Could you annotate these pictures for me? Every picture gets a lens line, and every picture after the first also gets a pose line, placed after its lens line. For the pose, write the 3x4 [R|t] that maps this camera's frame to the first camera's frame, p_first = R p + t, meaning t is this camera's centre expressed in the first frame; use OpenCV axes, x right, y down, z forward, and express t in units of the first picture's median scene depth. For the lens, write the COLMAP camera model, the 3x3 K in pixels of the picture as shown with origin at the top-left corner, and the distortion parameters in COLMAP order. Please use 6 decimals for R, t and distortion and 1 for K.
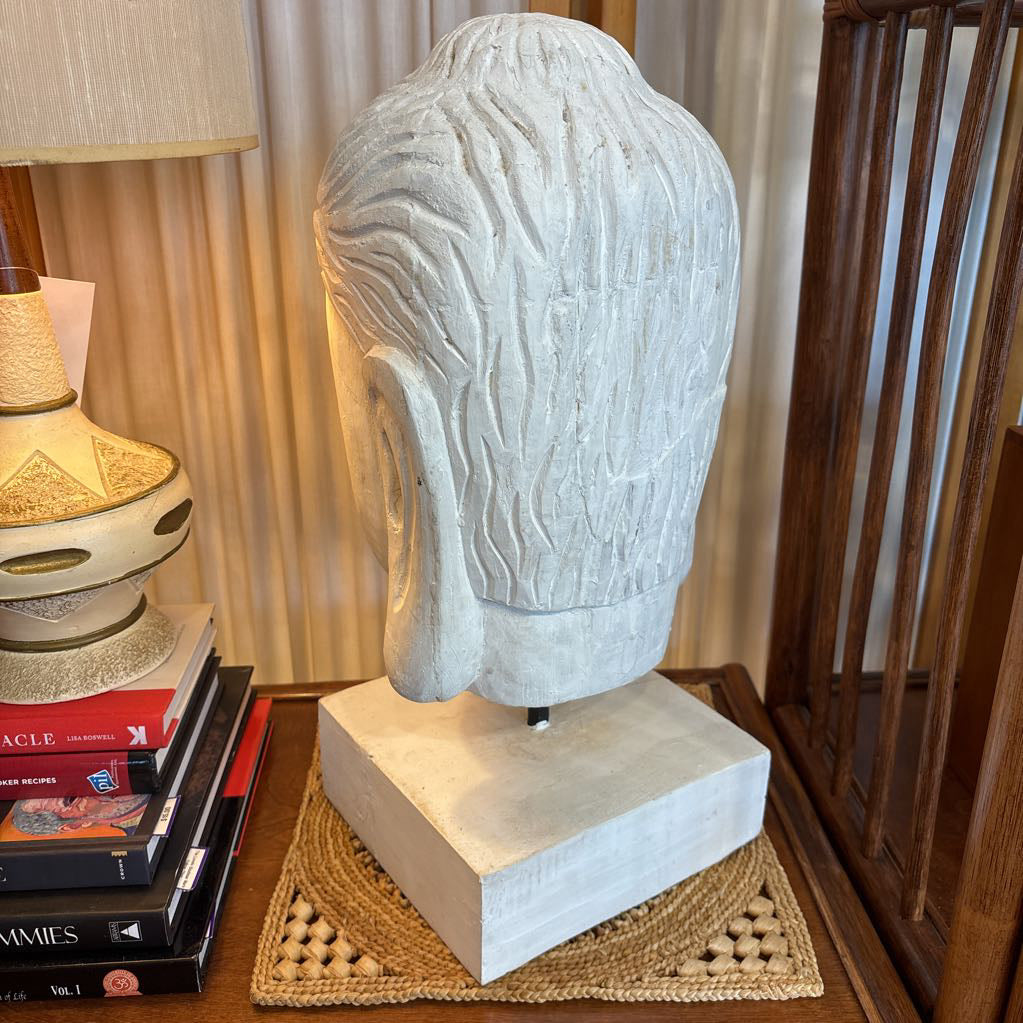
lens RADIAL K [[1031.7, 0, 509.3], [0, 1031.7, 509.9], [0, 0, 1]] dist [0.011545, 0.020323]
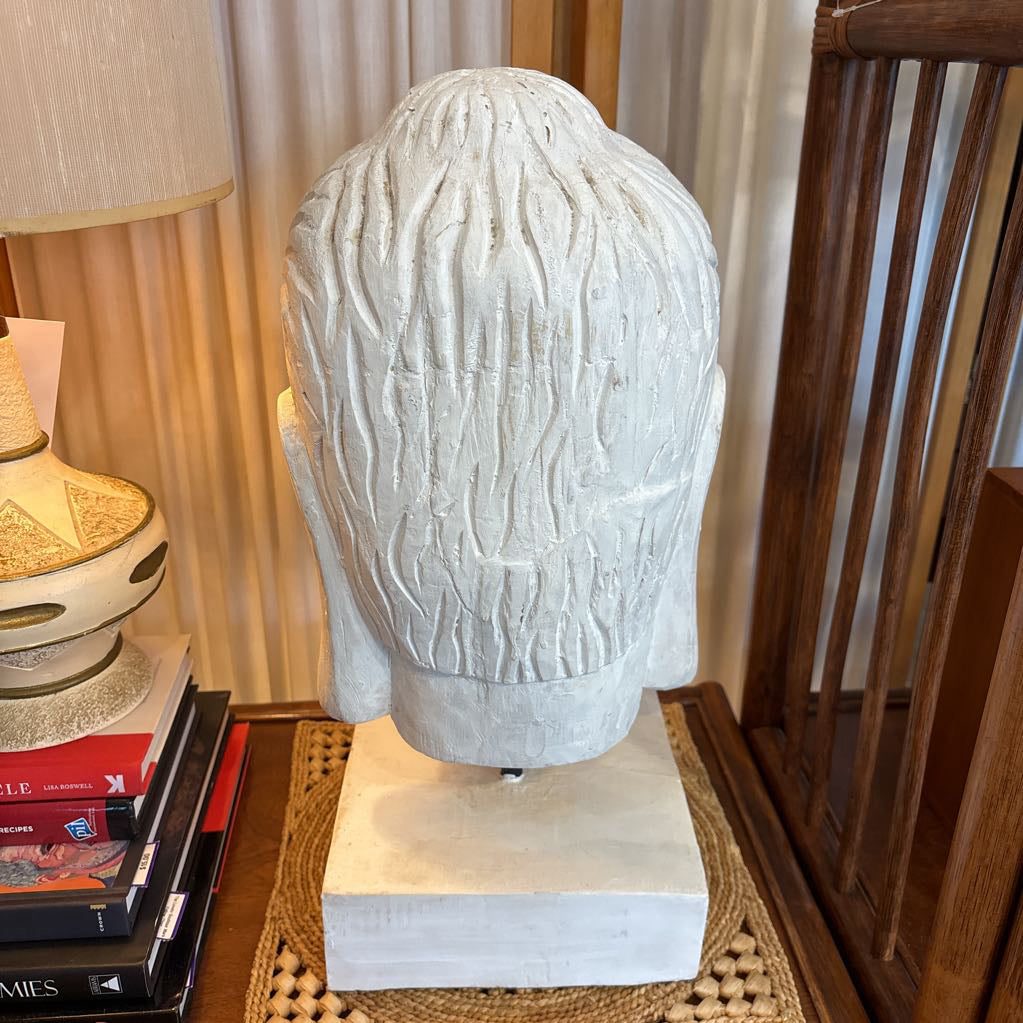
lens RADIAL K [[1033.0, 0, 507.9], [0, 1033.0, 510.3], [0, 0, 1]] dist [0.009731, 0.023353]
pose [[0.999734, 0.003978, 0.022718, -0.005410], [-0.005050, 0.998868, 0.047296, -0.093393], [-0.022504, -0.047398, 0.998623, 0.008494]]
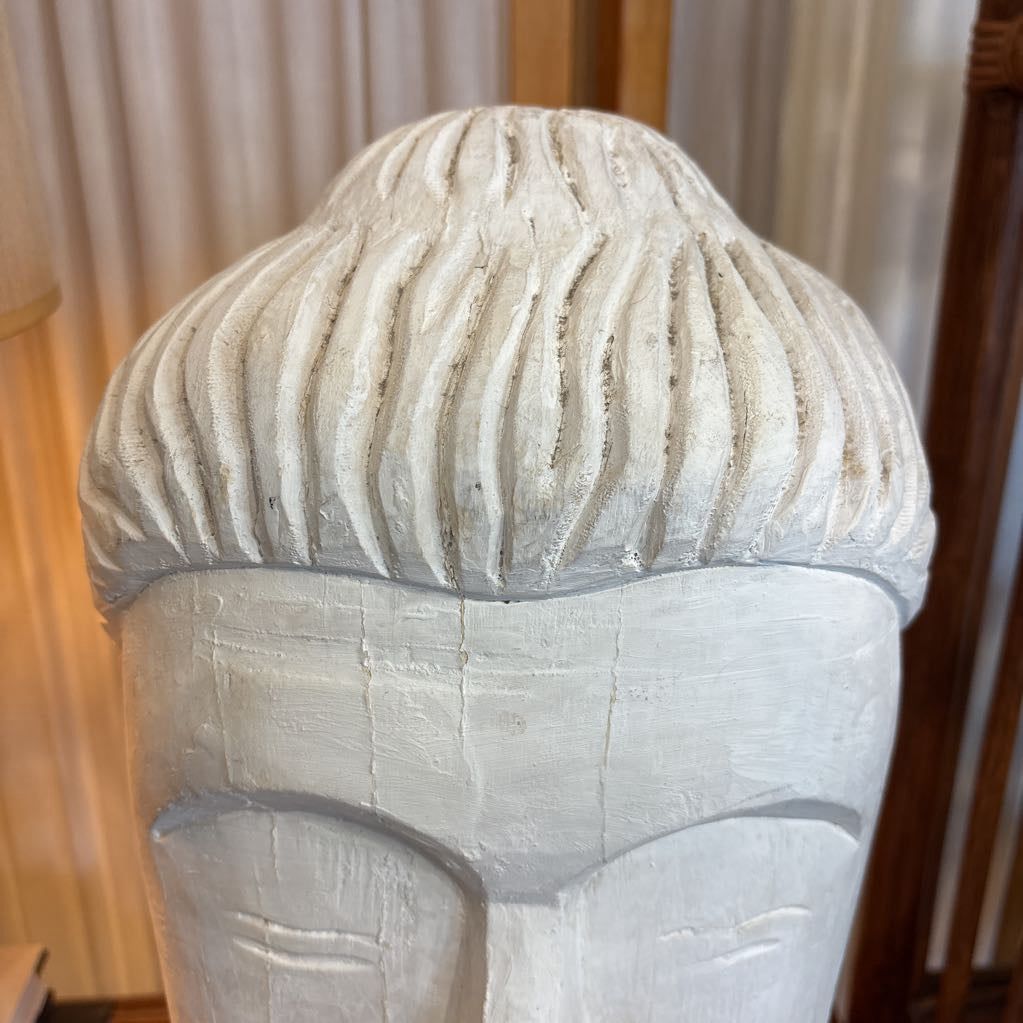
lens RADIAL K [[1035.4, 0, 511.5], [0, 1035.4, 511.5], [0, 0, 1]] dist [0.141875, -0.366713]
pose [[0.999943, -0.001931, 0.010524, 0.013858], [0.002044, 0.999940, -0.010751, -0.219244], [-0.010502, 0.010772, 0.999887, 0.382692]]
